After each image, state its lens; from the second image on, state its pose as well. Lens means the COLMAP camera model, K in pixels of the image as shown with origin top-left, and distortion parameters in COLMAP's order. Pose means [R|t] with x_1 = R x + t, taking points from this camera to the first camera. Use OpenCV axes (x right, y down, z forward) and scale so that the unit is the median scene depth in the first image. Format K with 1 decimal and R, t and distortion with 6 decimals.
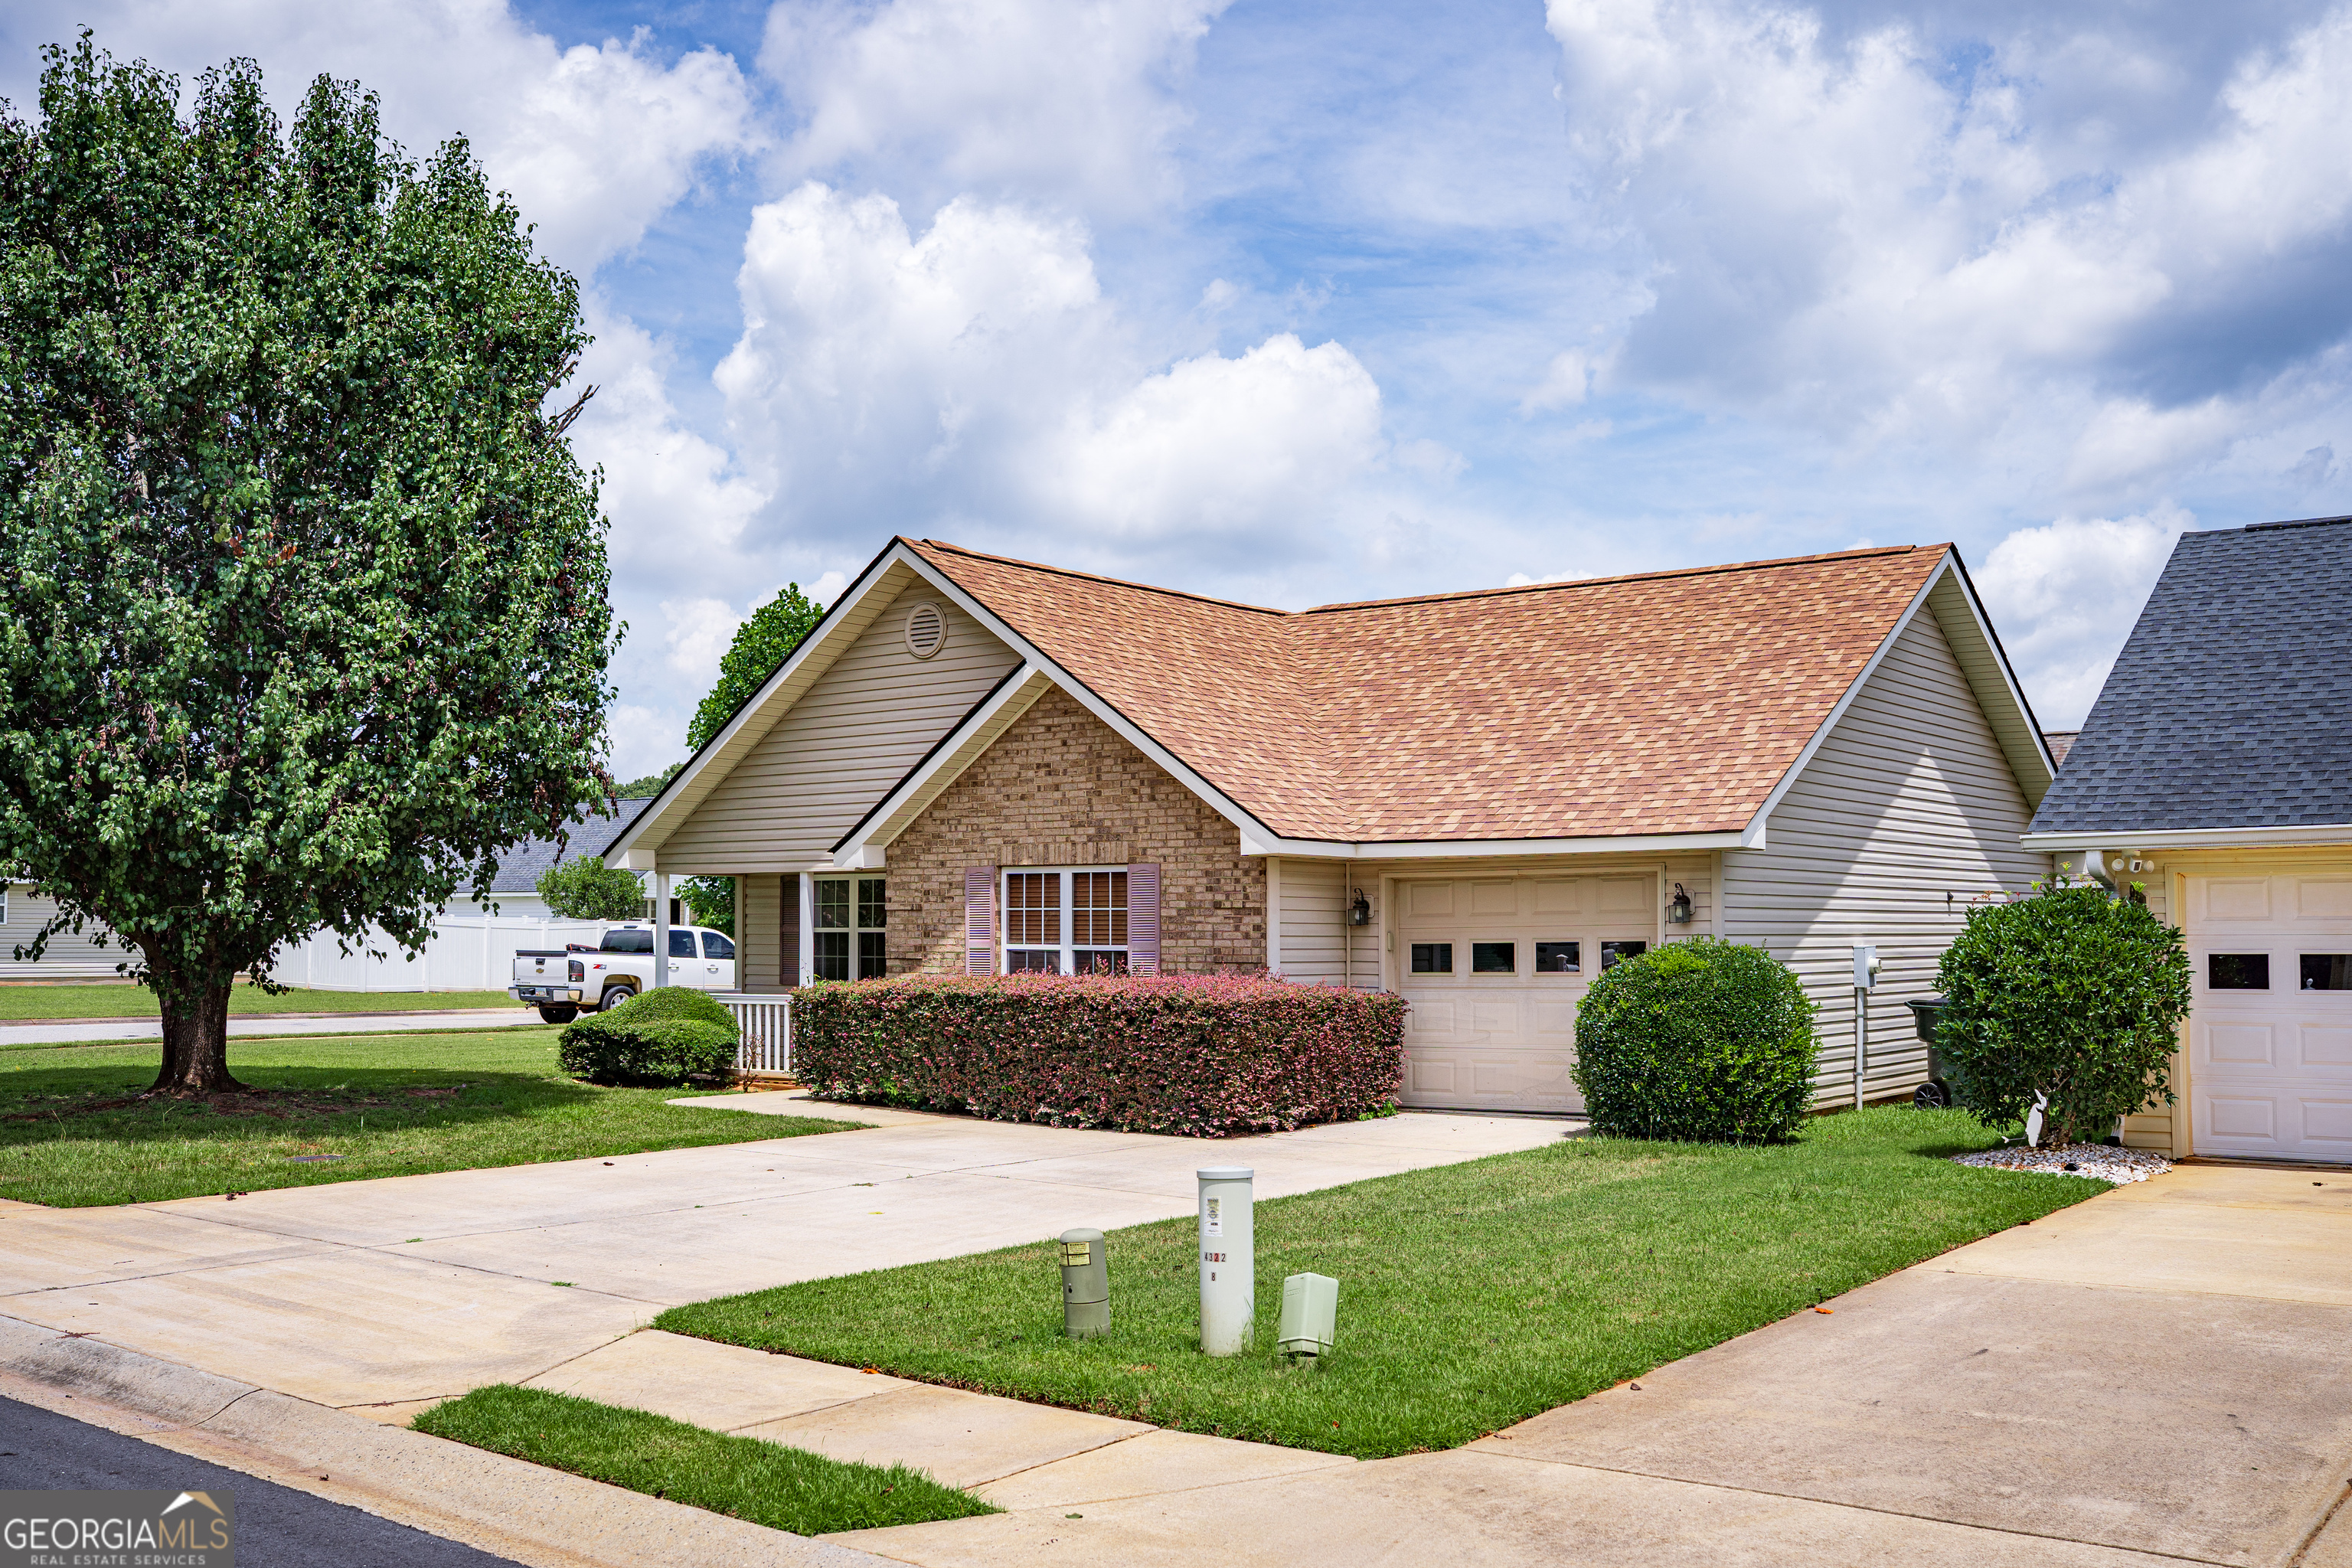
lens RADIAL K [[2257.2, 0, 1172.2], [0, 2257.2, 773.3], [0, 0, 1]] dist [-0.201143, 0.250758]
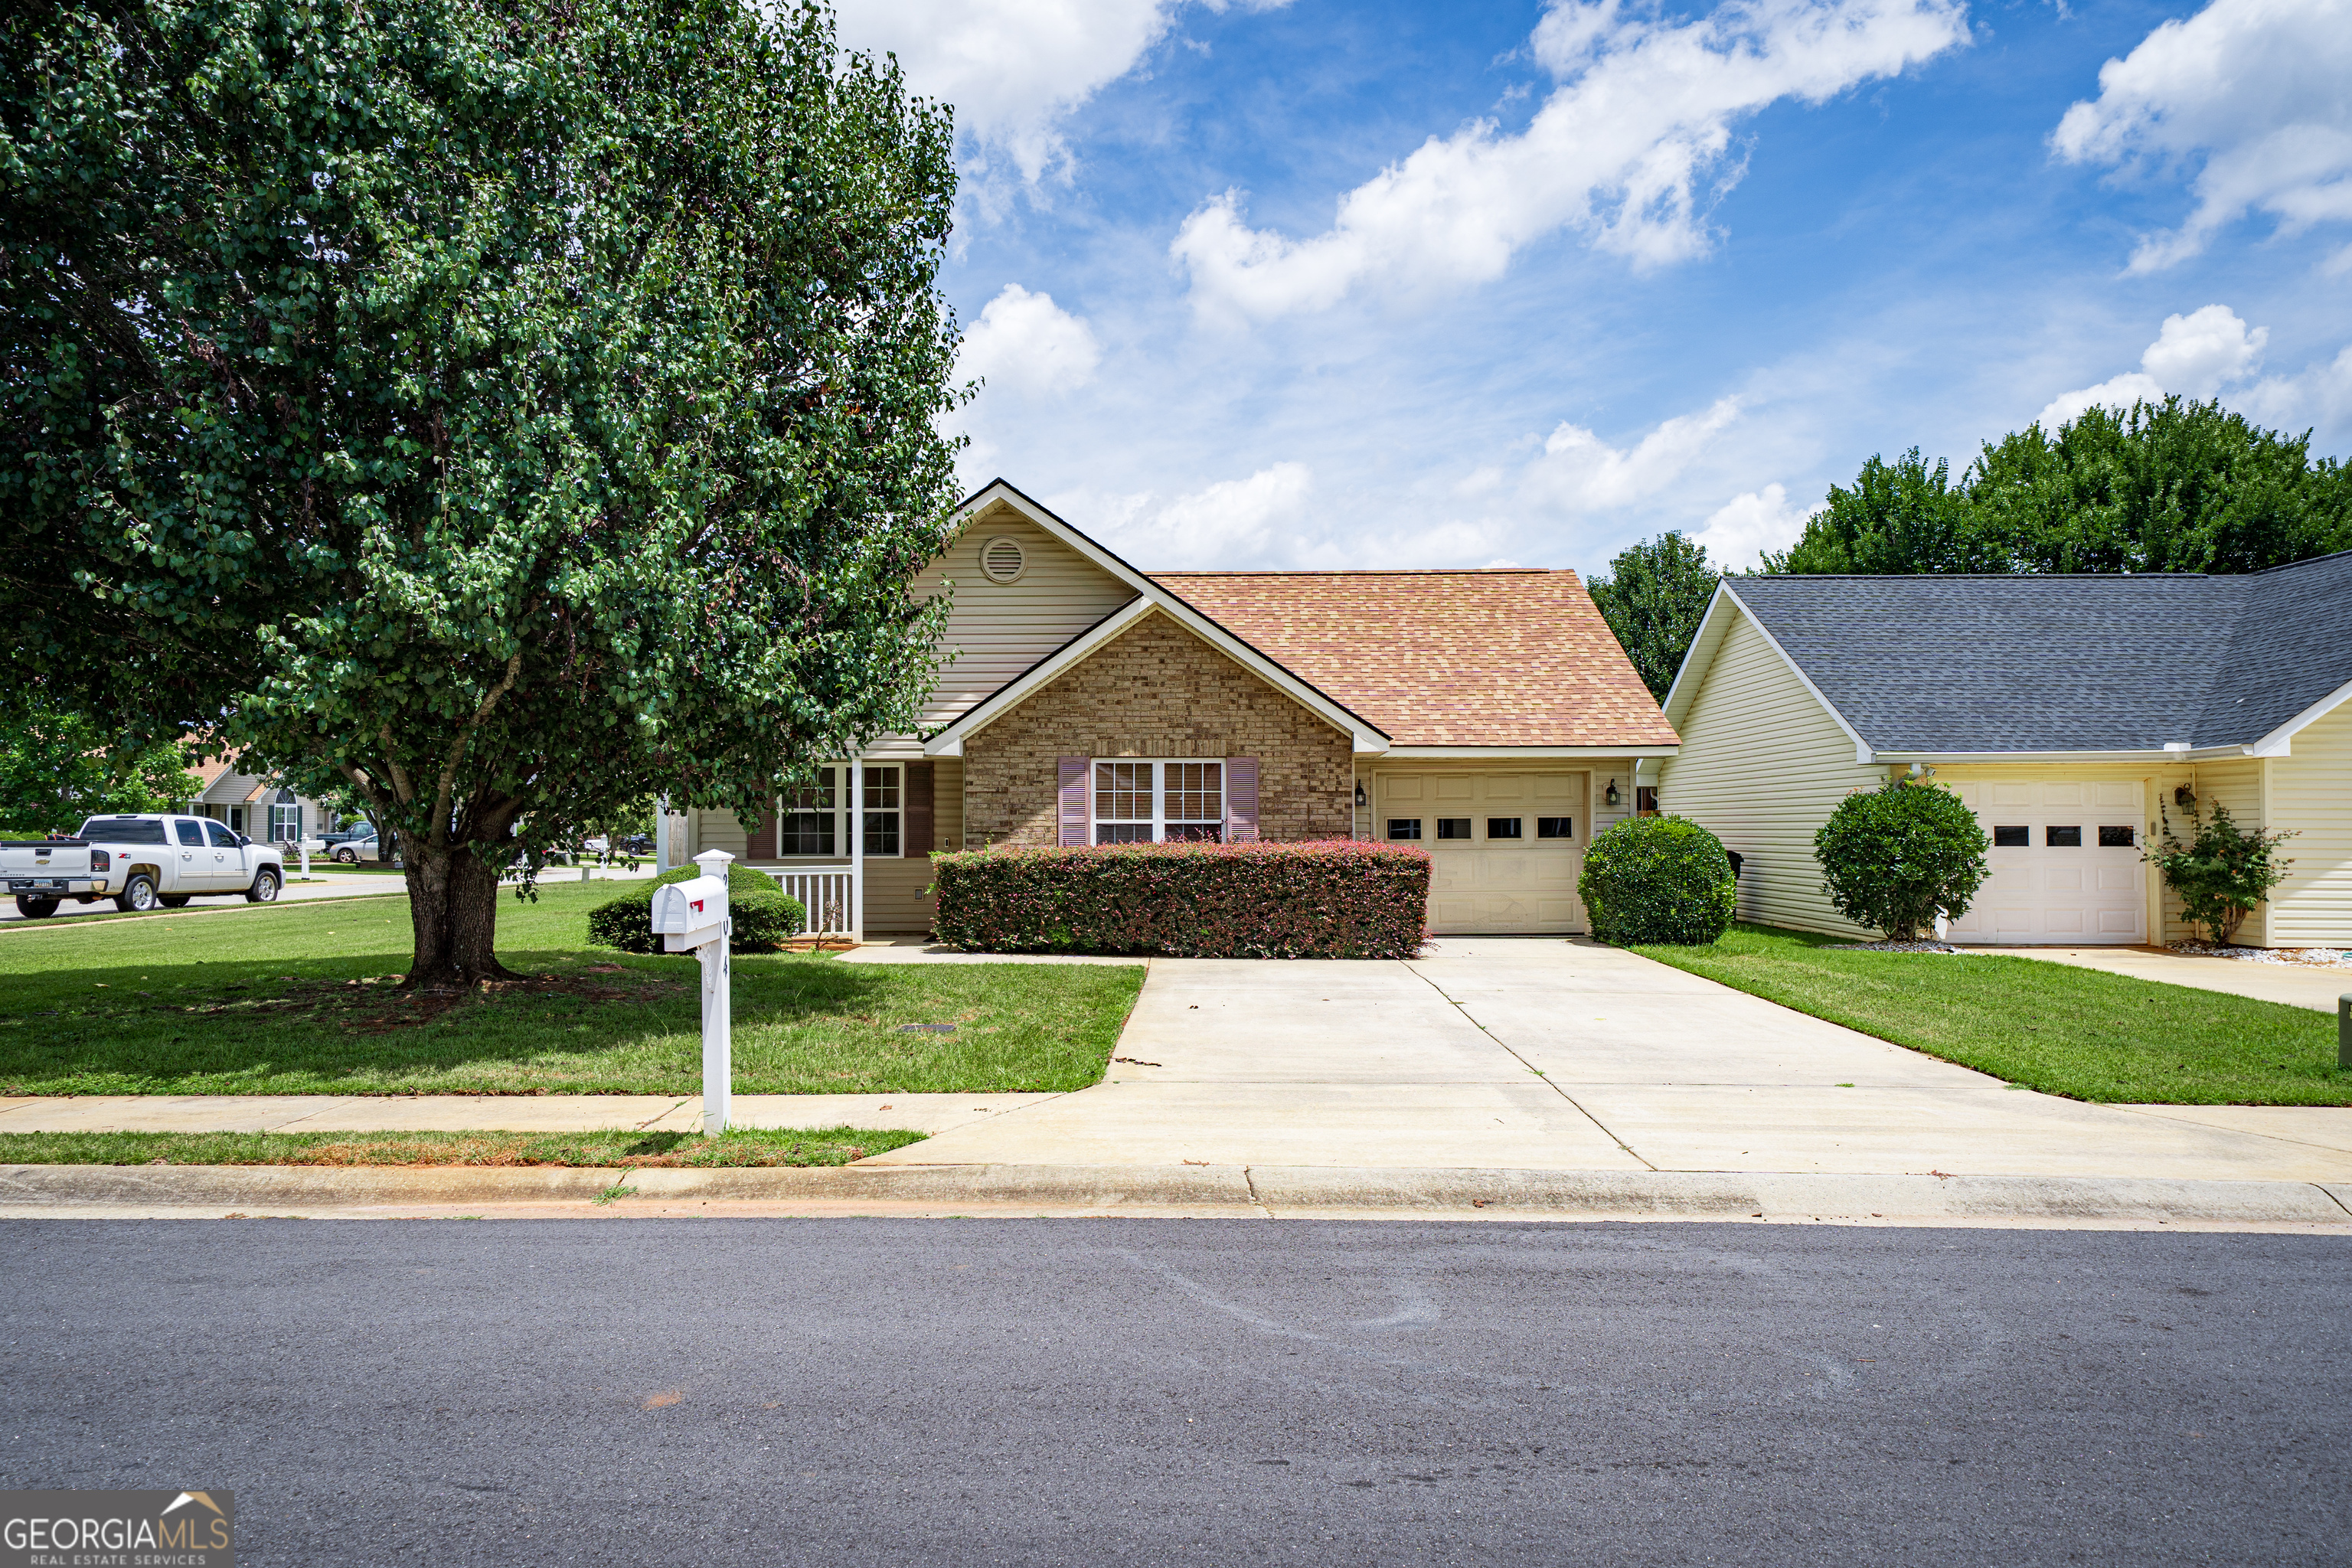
lens RADIAL K [[1549.7, 0, 1176.0], [0, 1549.7, 784.0], [0, 0, 1]] dist [0.026824, 0.001063]
pose [[0.799641, 0.016625, 0.600249, -0.580951], [-0.040130, 0.998861, 0.025795, 0.033785], [-0.599136, -0.044715, 0.799397, 0.300834]]
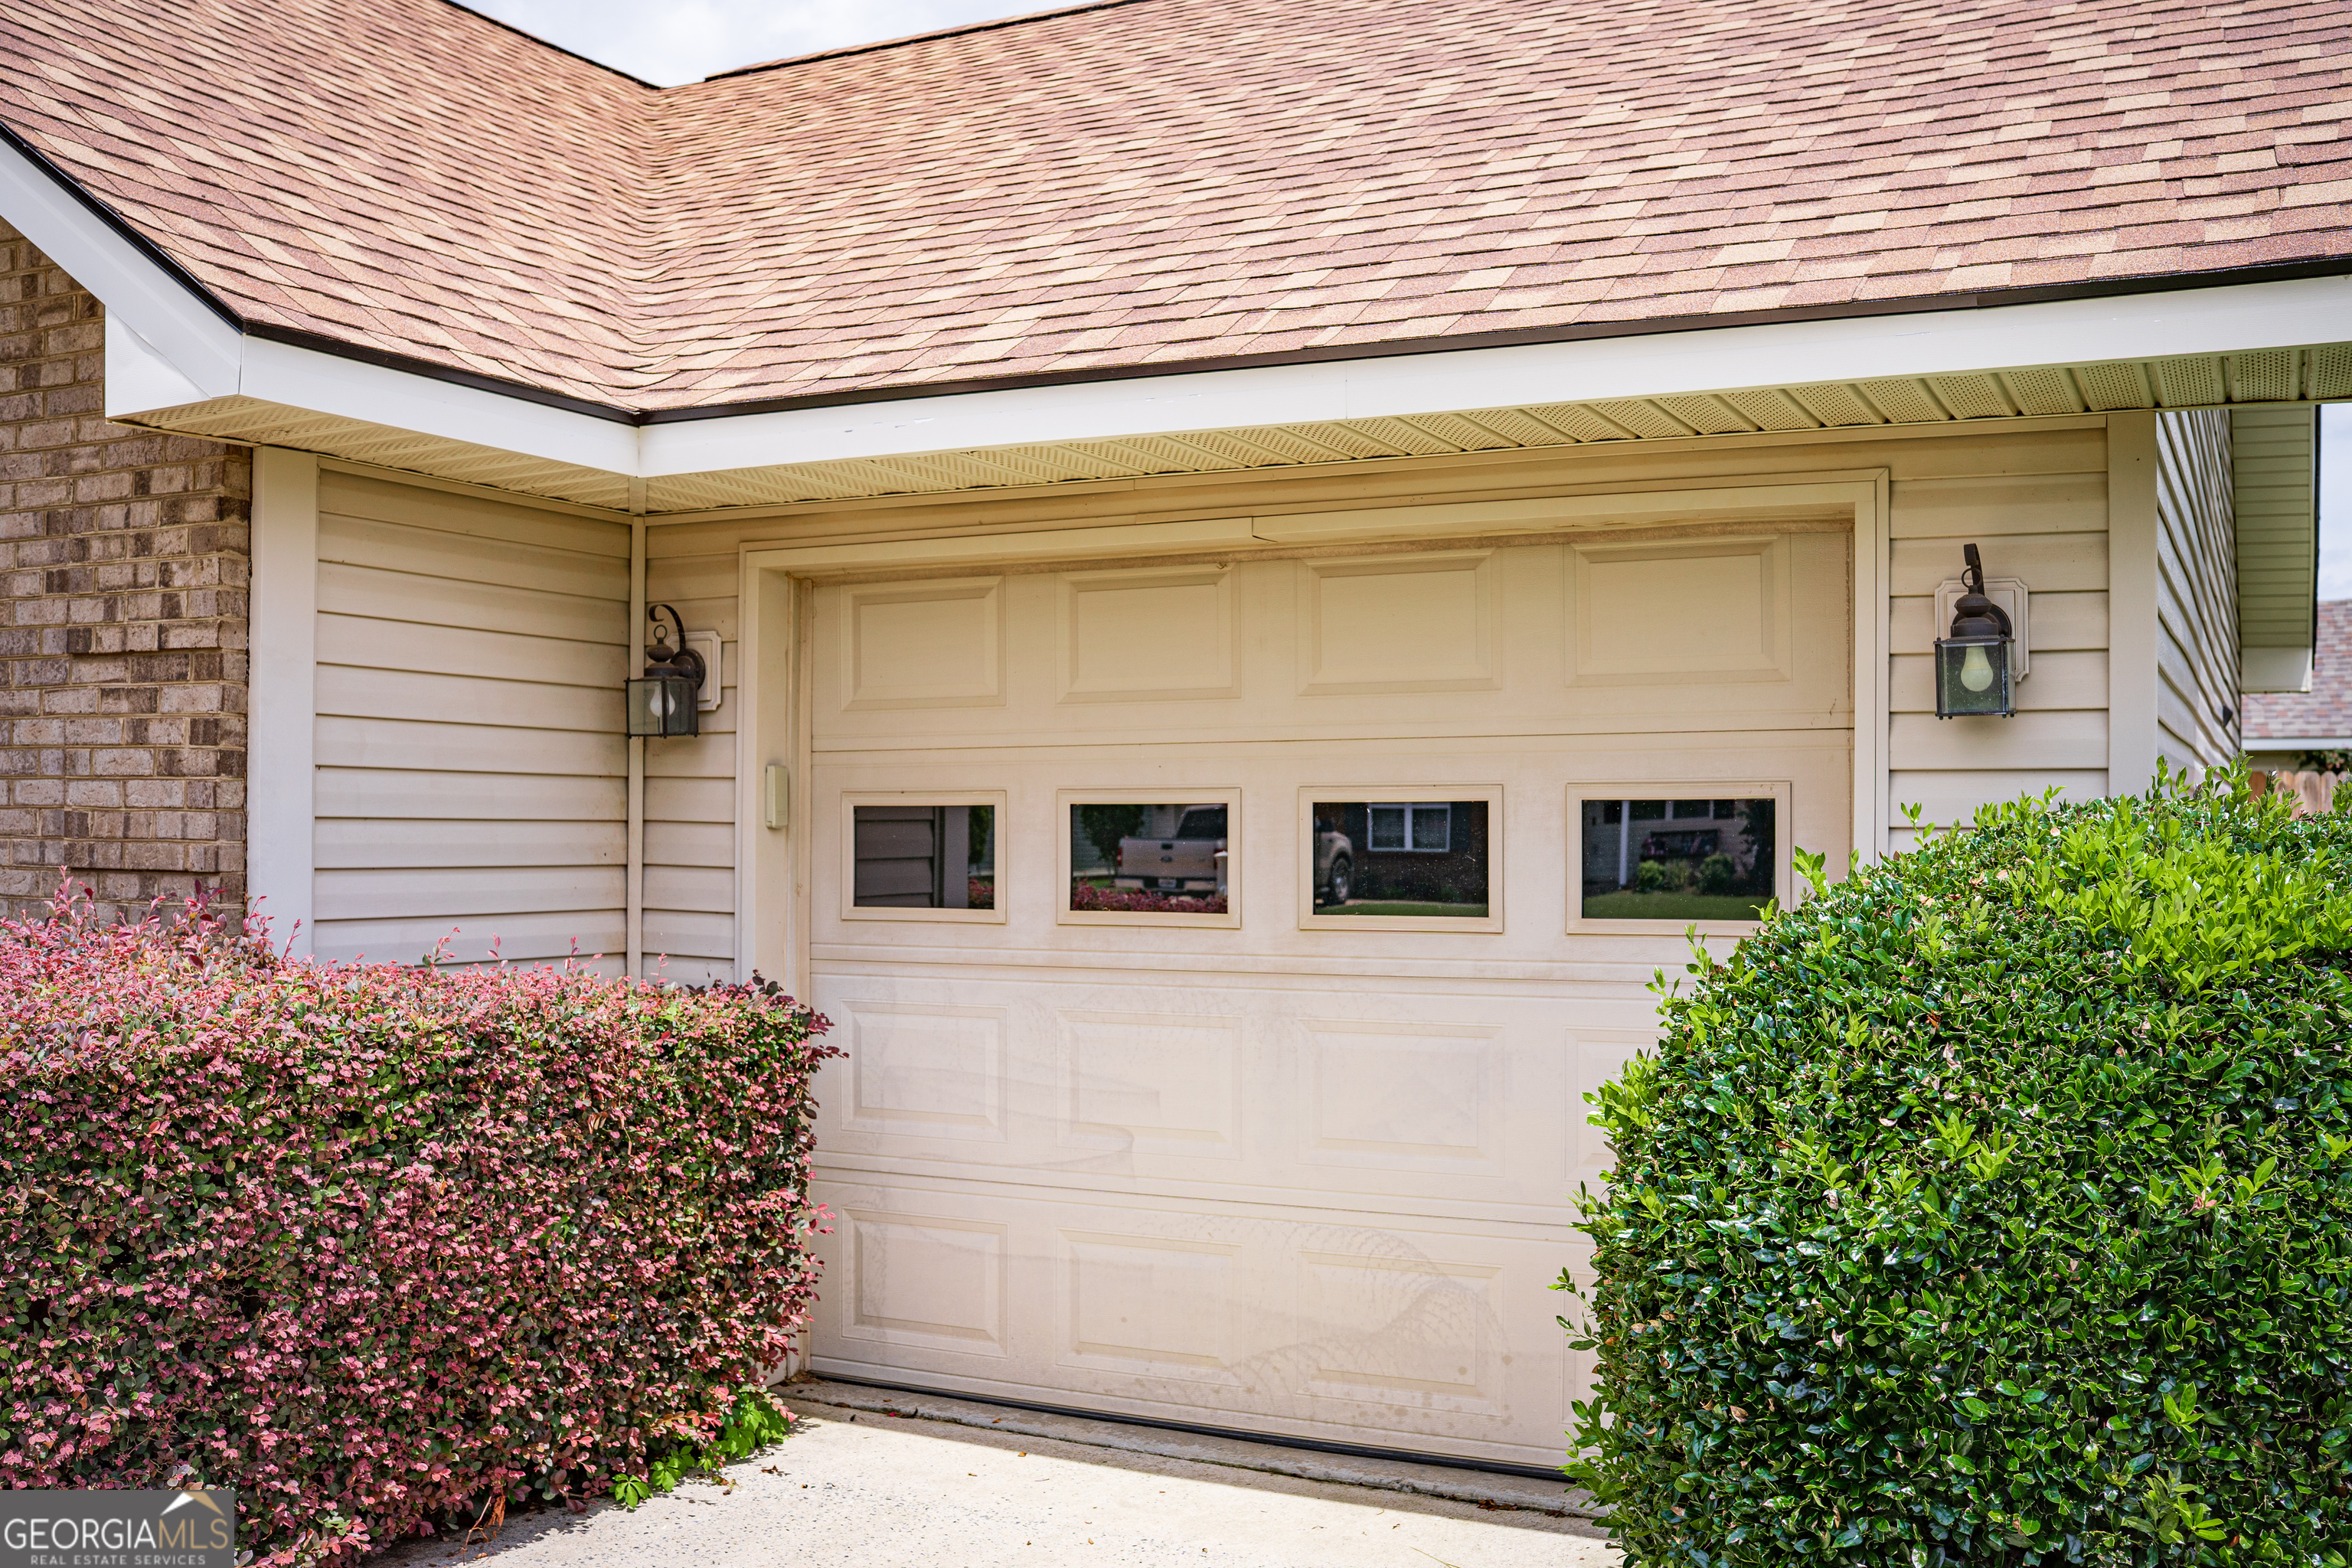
lens RADIAL K [[2257.2, 0, 1172.2], [0, 2257.2, 773.3], [0, 0, 1]] dist [-0.201143, 0.250758]
pose [[0.982839, 0.009031, 0.184245, 0.093254], [-0.018479, 0.998597, 0.049625, 0.056749], [-0.183539, -0.052178, 0.981627, 0.712361]]
